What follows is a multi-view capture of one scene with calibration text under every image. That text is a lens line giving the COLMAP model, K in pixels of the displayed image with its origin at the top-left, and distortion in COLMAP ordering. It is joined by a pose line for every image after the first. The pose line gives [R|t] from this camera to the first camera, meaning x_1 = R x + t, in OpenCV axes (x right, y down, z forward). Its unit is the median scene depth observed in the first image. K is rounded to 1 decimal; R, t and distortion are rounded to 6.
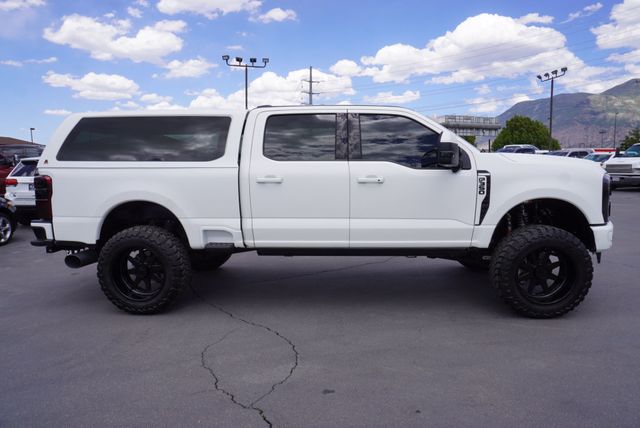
lens RADIAL K [[447.1, 0, 316.2], [0, 447.1, 214.0], [0, 0, 1]] dist [-0.024161, 0.013982]
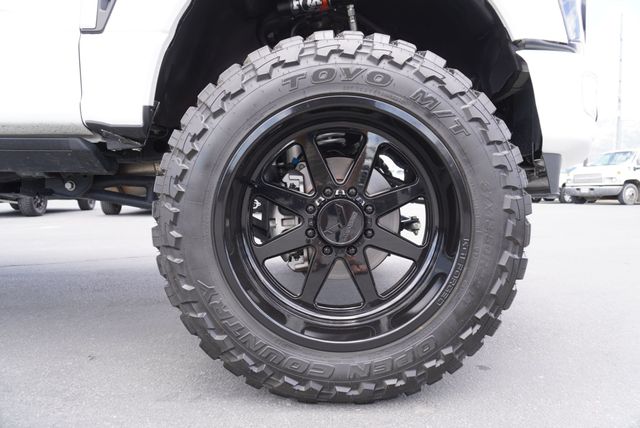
lens RADIAL K [[447.1, 0, 322.8], [0, 447.1, 196.9], [0, 0, 1]] dist [-0.024161, 0.013982]
pose [[0.997932, 0.021496, 0.060584, 0.469028], [-0.015012, 0.994304, -0.105520, 0.142123], [-0.062507, 0.104392, 0.992570, 0.721669]]
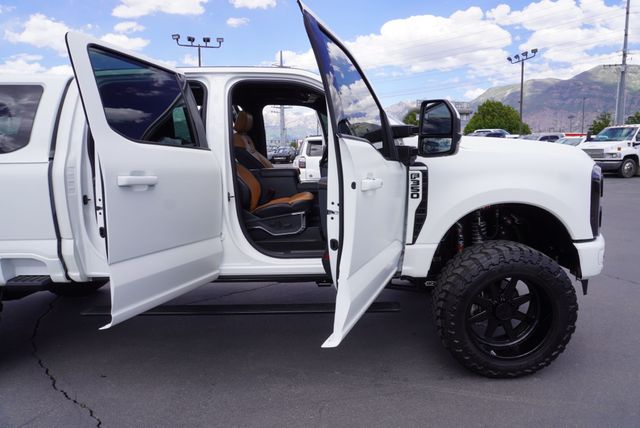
lens RADIAL K [[447.1, 0, 318.1], [0, 447.1, 210.8], [0, 0, 1]] dist [-0.024161, 0.013982]
pose [[0.998332, -0.017696, 0.054959, 0.182592], [0.016489, 0.999614, 0.022349, -0.041720], [-0.055333, -0.021406, 0.998238, 0.329157]]
